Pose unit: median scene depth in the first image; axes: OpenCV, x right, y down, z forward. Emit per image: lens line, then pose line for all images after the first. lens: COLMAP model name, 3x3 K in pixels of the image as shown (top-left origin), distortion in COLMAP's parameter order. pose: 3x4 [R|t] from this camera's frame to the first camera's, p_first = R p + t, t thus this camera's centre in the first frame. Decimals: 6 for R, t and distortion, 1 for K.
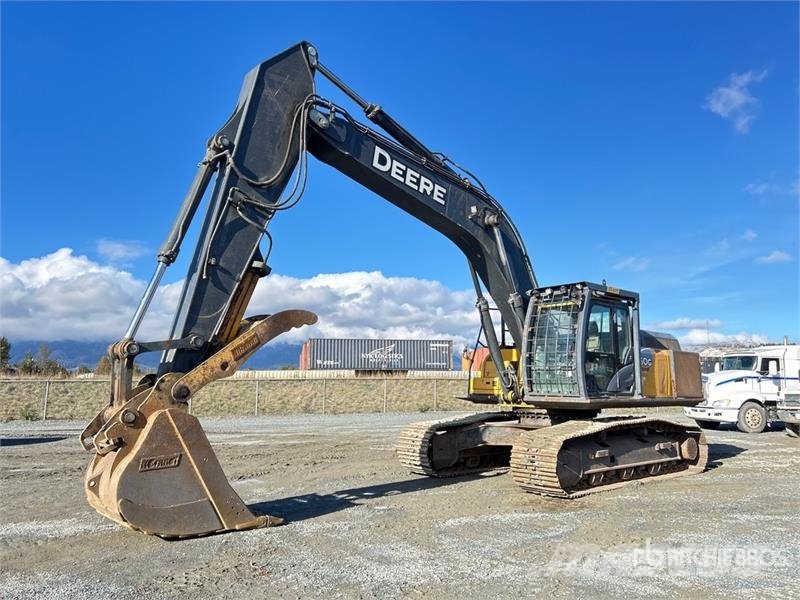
lens RADIAL K [[600.5, 0, 400.0], [0, 600.5, 300.0], [0, 0, 1]] dist [0.094916, -0.118842]
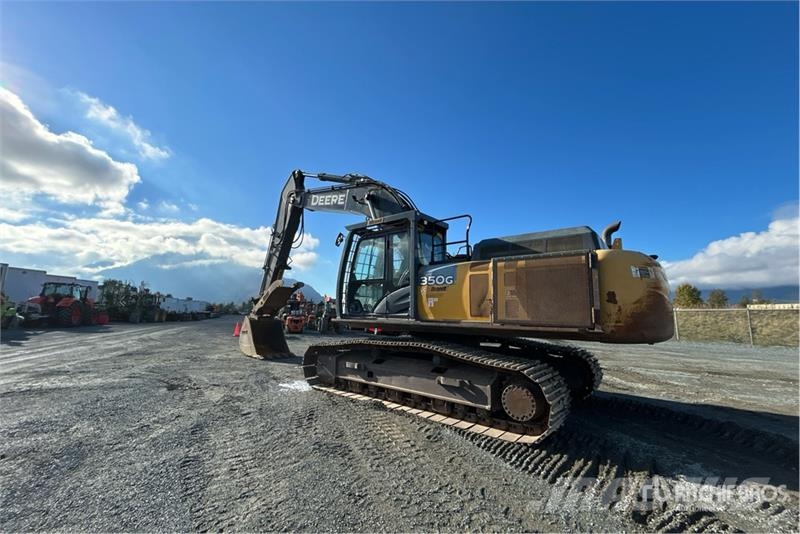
lens RADIAL K [[324.0, 0, 398.4], [0, 324.0, 266.1], [0, 0, 1]] dist [0.004509, -0.000465]
pose [[0.146407, -0.144826, -0.978565, 0.971849], [0.128624, 0.983614, -0.126329, 0.150902], [0.980827, -0.107371, 0.162636, 0.989226]]
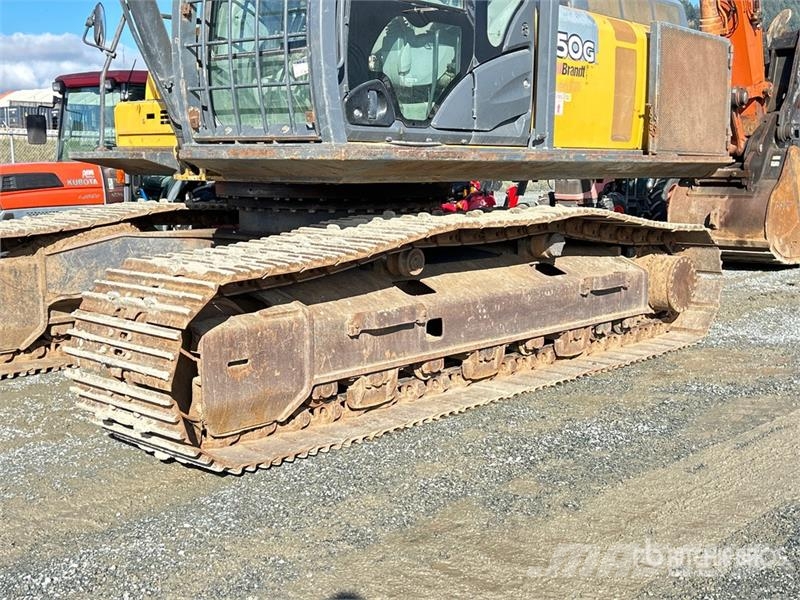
lens RADIAL K [[984.1, 0, 402.0], [0, 984.1, 313.3], [0, 0, 1]] dist [0.117600, -0.051414]
pose [[0.993523, -0.018665, 0.112084, 0.270814], [-0.014062, 0.958636, 0.284287, 0.098281], [-0.112754, -0.284021, 0.952165, 0.485361]]
